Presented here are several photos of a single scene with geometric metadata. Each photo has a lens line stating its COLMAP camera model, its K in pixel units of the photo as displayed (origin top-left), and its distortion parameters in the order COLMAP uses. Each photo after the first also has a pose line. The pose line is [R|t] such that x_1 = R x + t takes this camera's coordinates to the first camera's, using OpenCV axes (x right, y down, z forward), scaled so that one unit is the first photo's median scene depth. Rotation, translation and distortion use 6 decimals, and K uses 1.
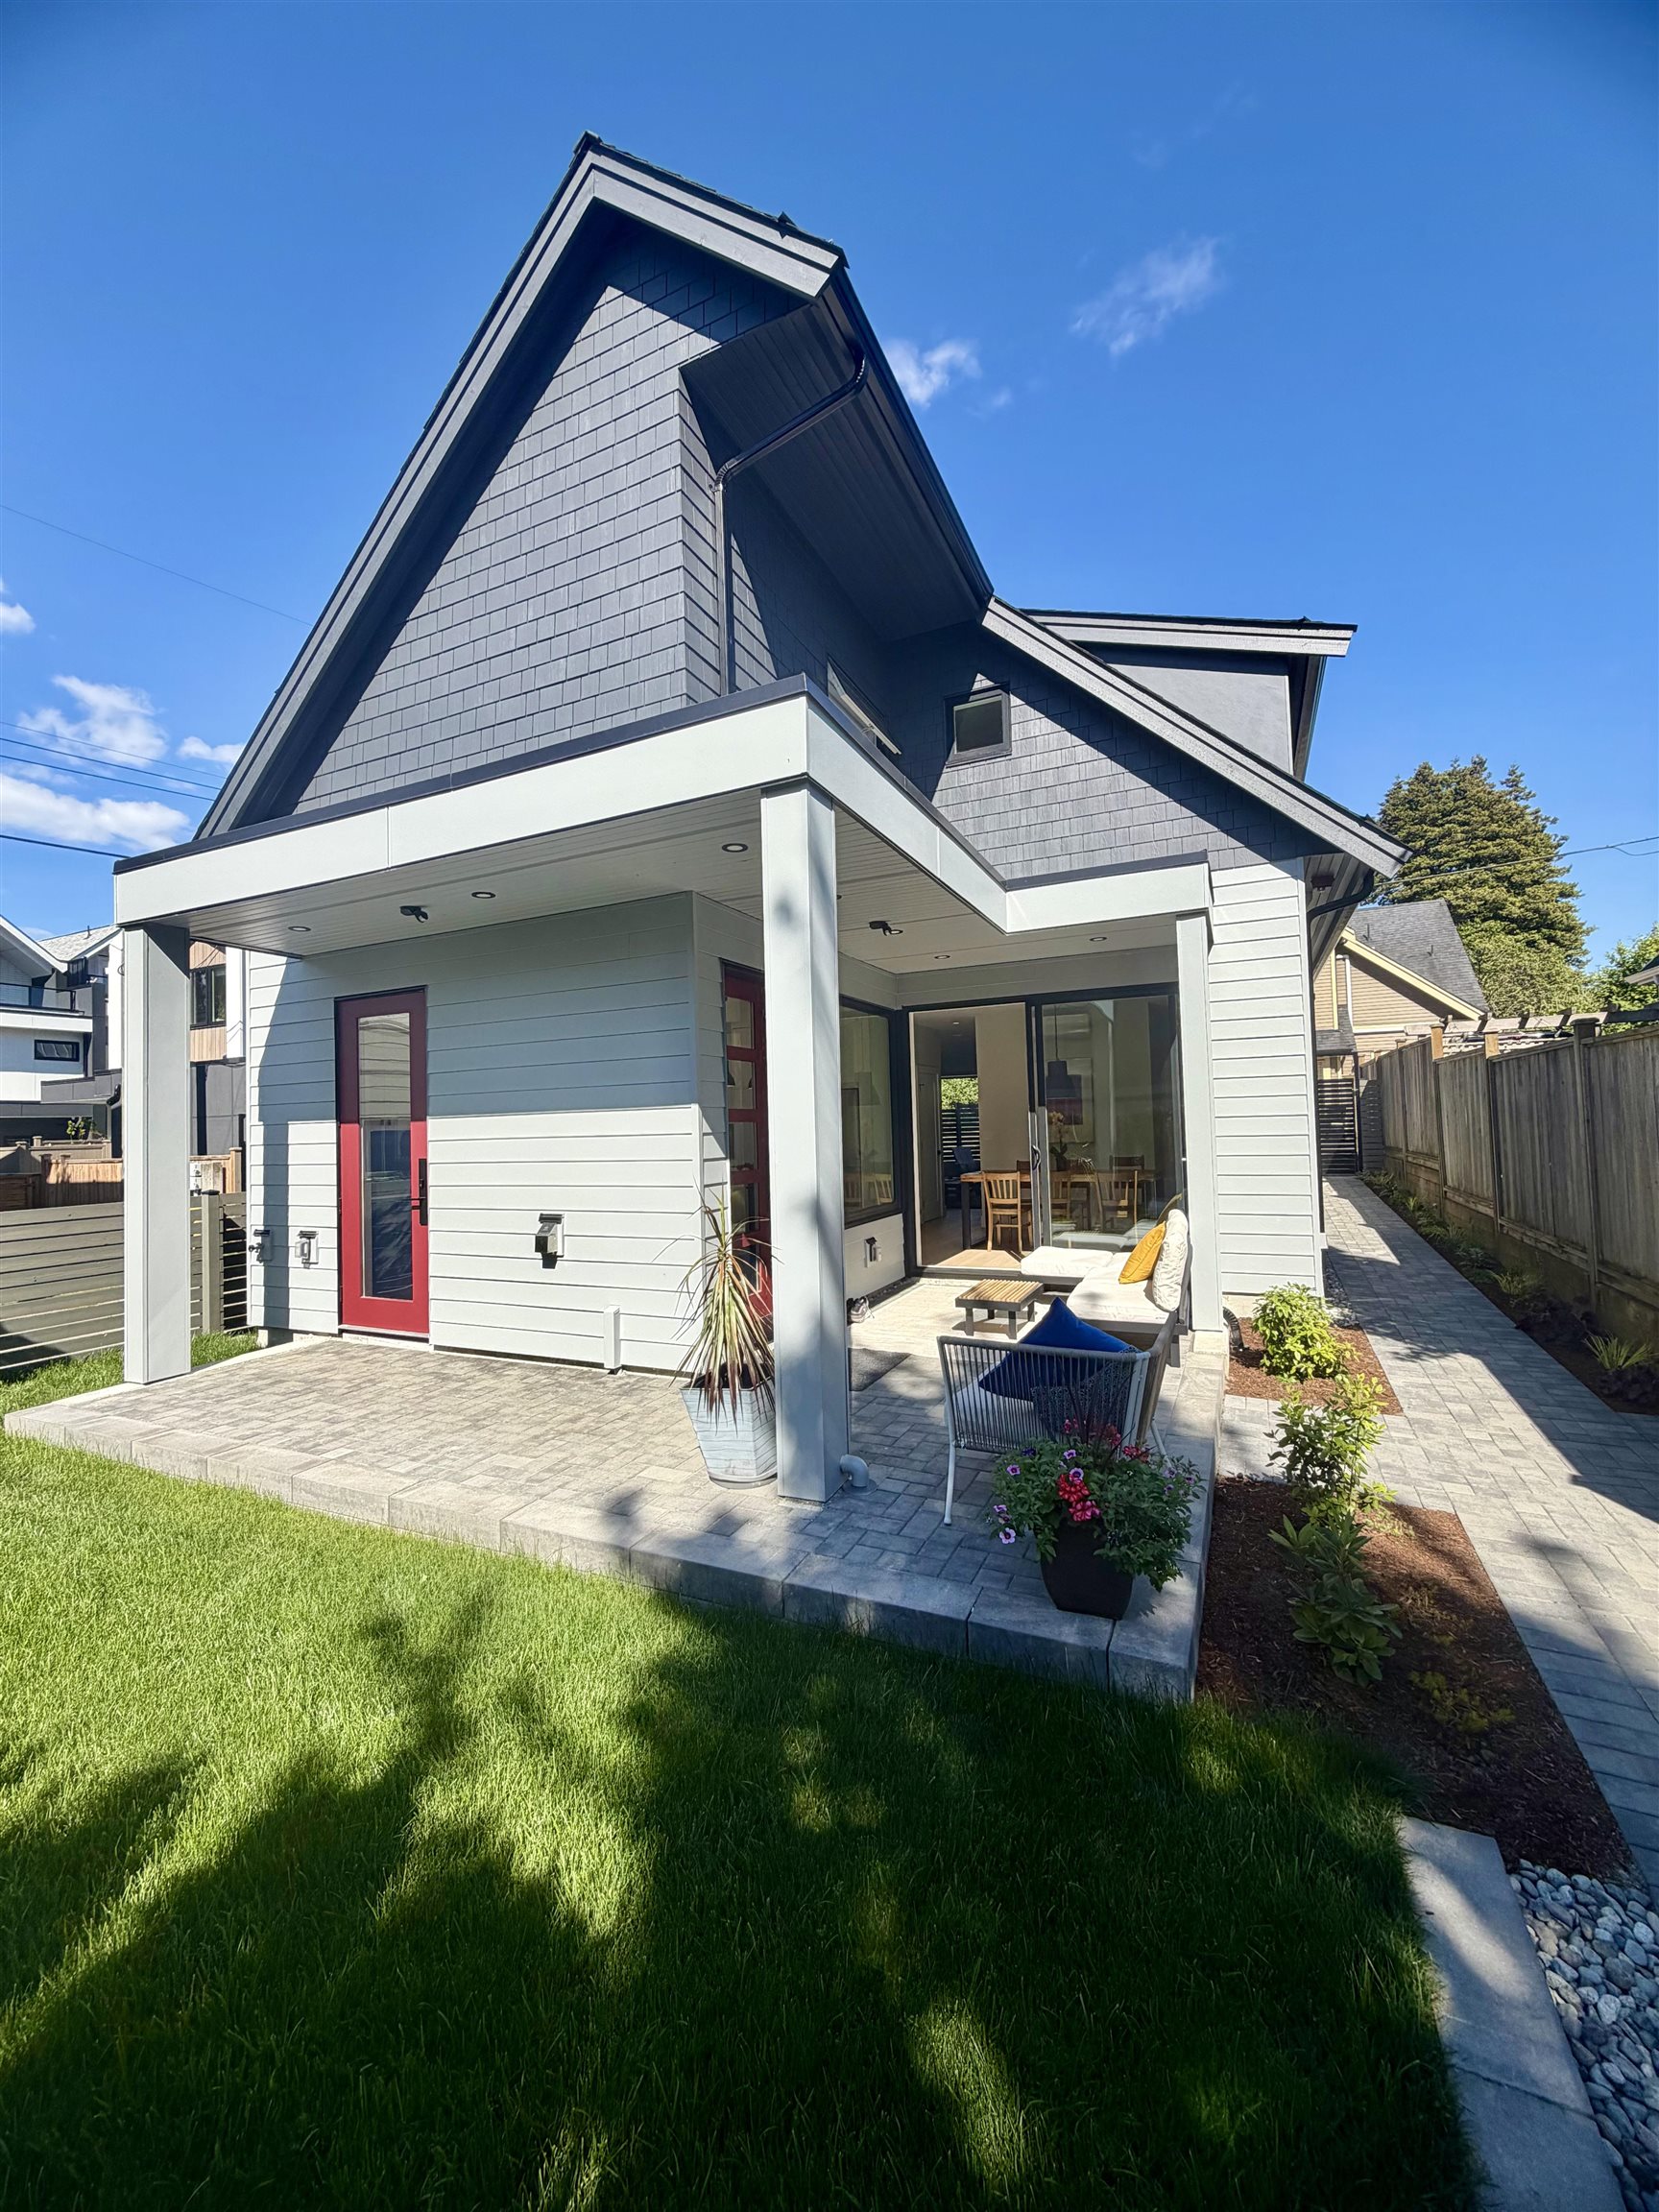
lens RADIAL K [[878.1, 0, 829.5], [0, 878.1, 1106.0], [0, 0, 1]] dist [0.001799, 0.000104]
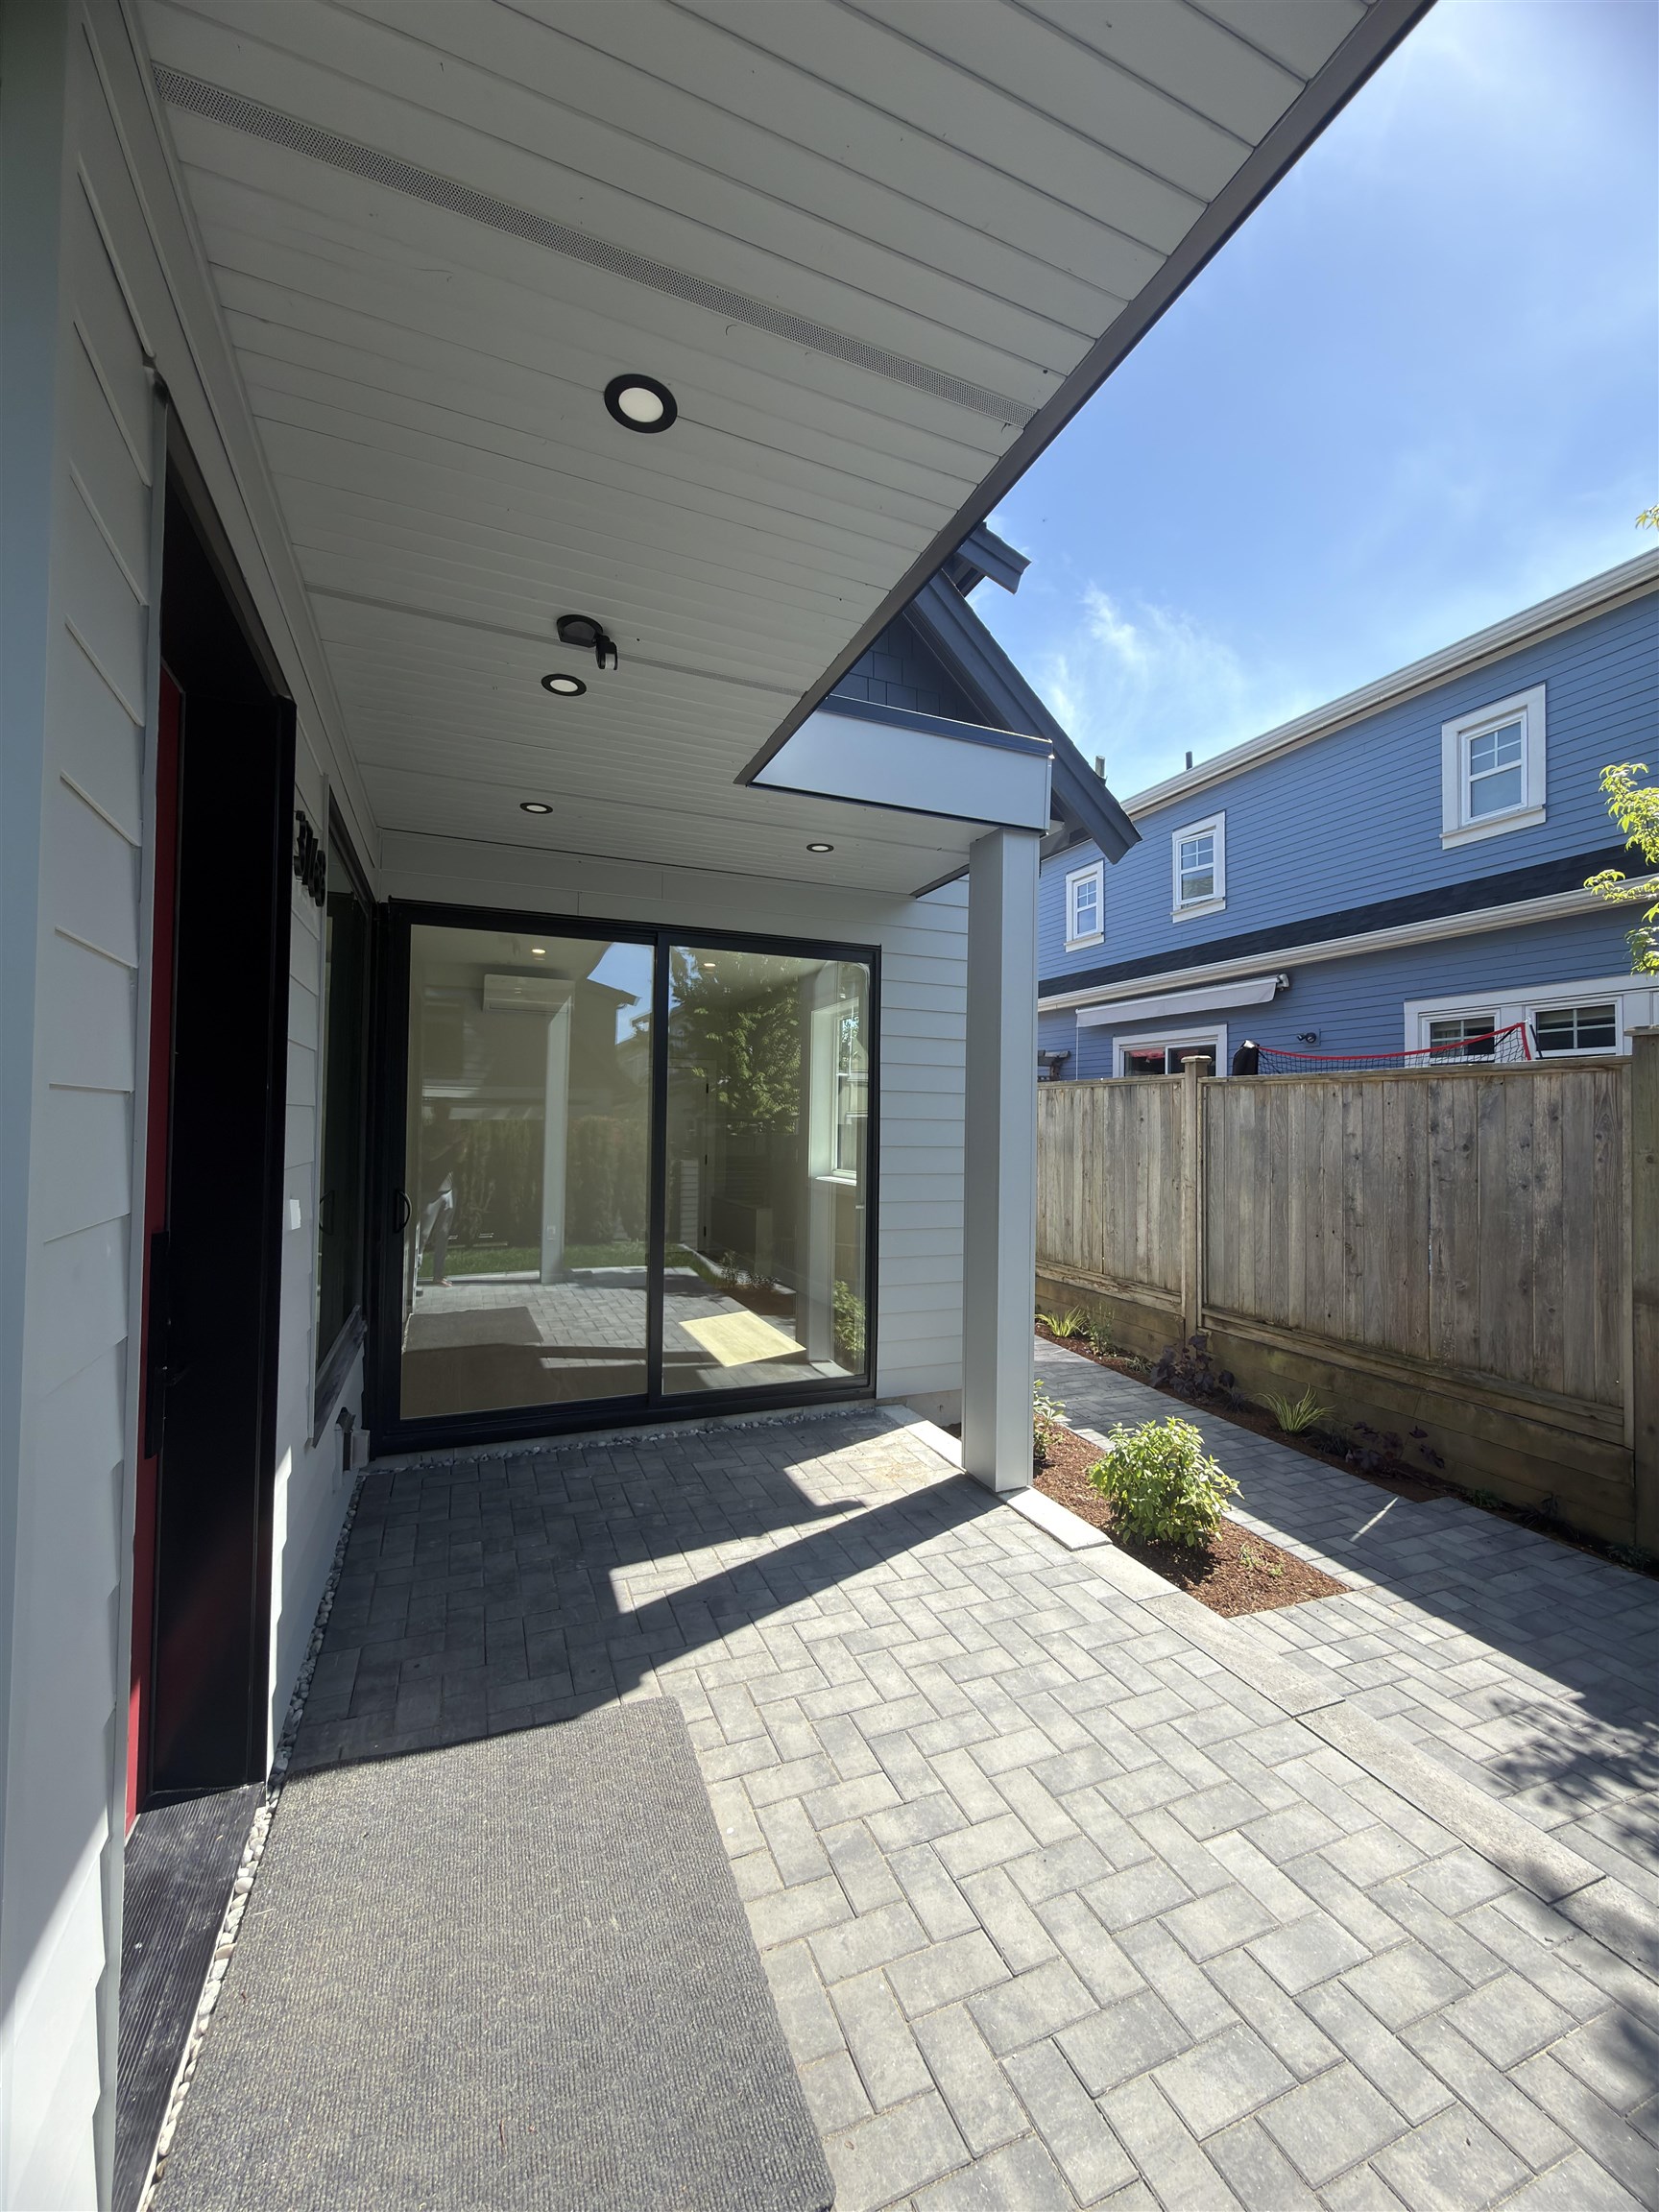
lens RADIAL K [[887.3, 0, 832.8], [0, 887.3, 1114.8], [0, 0, 1]] dist [0.000939, 0.000728]
pose [[0.669220, 0.048468, 0.741482, -0.174633], [-0.055844, 0.998329, -0.014855, 0.001679], [-0.740963, -0.031466, 0.670808, 0.792352]]
